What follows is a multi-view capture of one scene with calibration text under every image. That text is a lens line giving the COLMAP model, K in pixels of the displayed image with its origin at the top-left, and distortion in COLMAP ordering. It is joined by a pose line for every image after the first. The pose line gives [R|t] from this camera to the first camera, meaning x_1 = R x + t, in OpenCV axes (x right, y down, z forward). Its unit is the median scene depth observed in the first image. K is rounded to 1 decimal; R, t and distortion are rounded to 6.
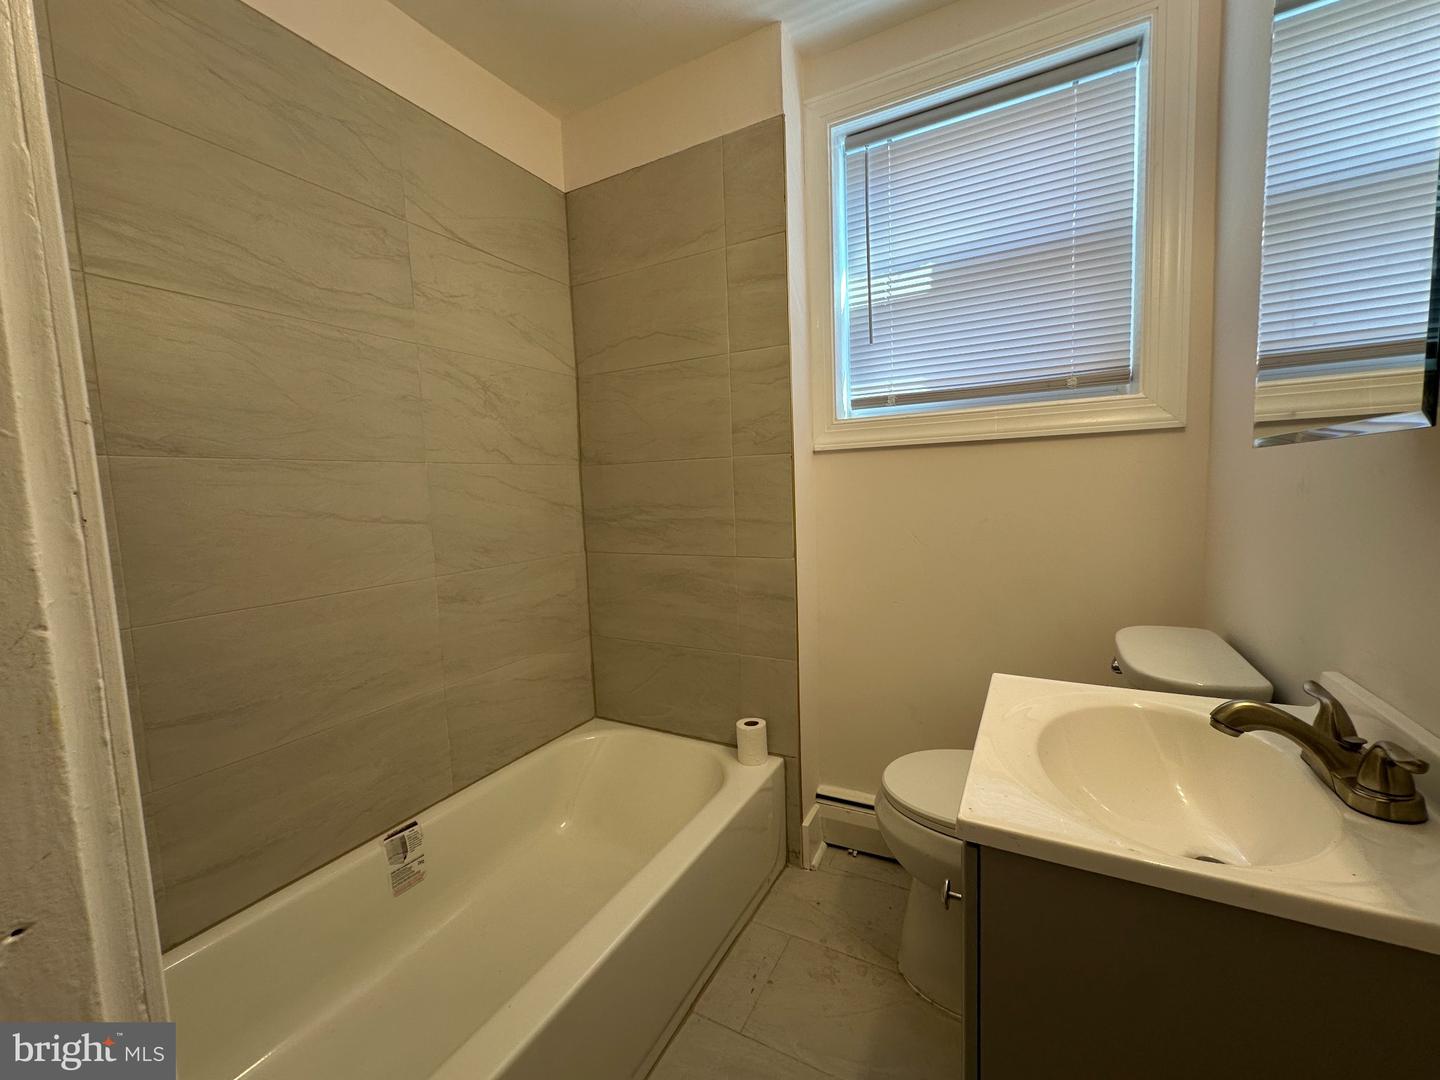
lens RADIAL K [[580.9, 0, 722.0], [0, 580.9, 542.4], [0, 0, 1]] dist [-0.007671, 0.000591]
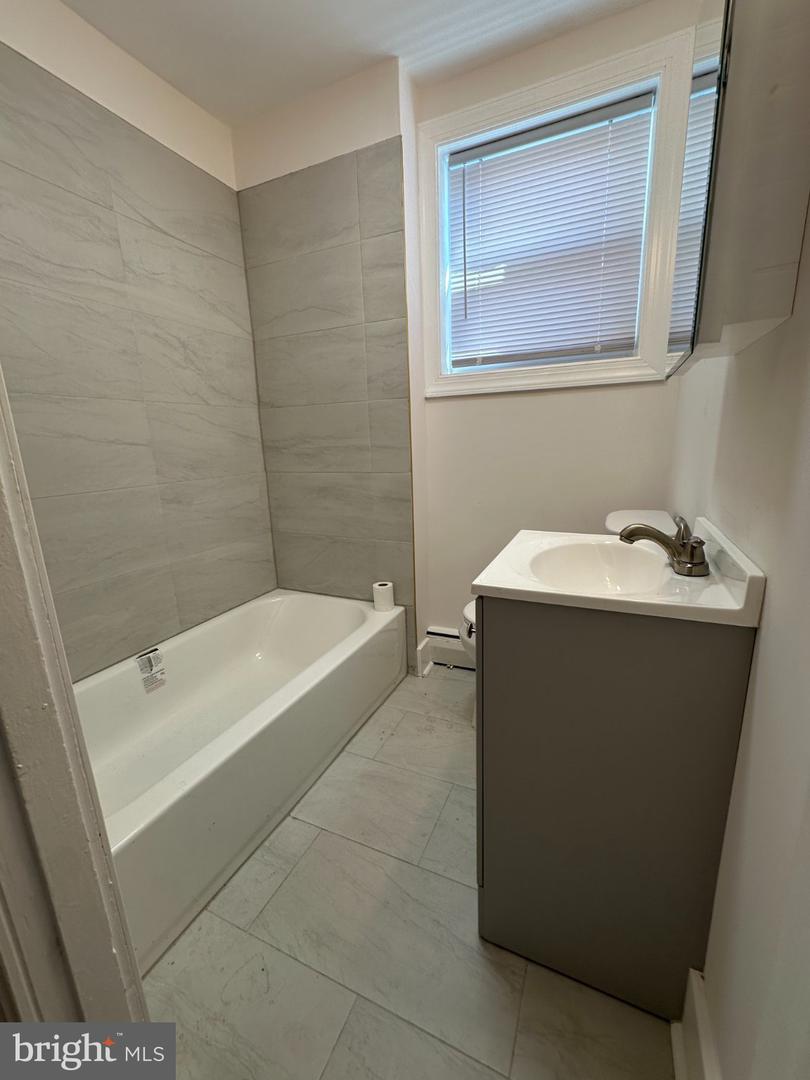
lens RADIAL K [[435.7, 0, 405.0], [0, 435.7, 540.0], [0, 0, 1]] dist [-0.007671, 0.000591]
pose [[0.997553, -0.012120, 0.068857, 0.032308], [0.002915, 0.991212, 0.132248, 0.049642], [-0.069855, -0.131724, 0.988822, -0.102728]]
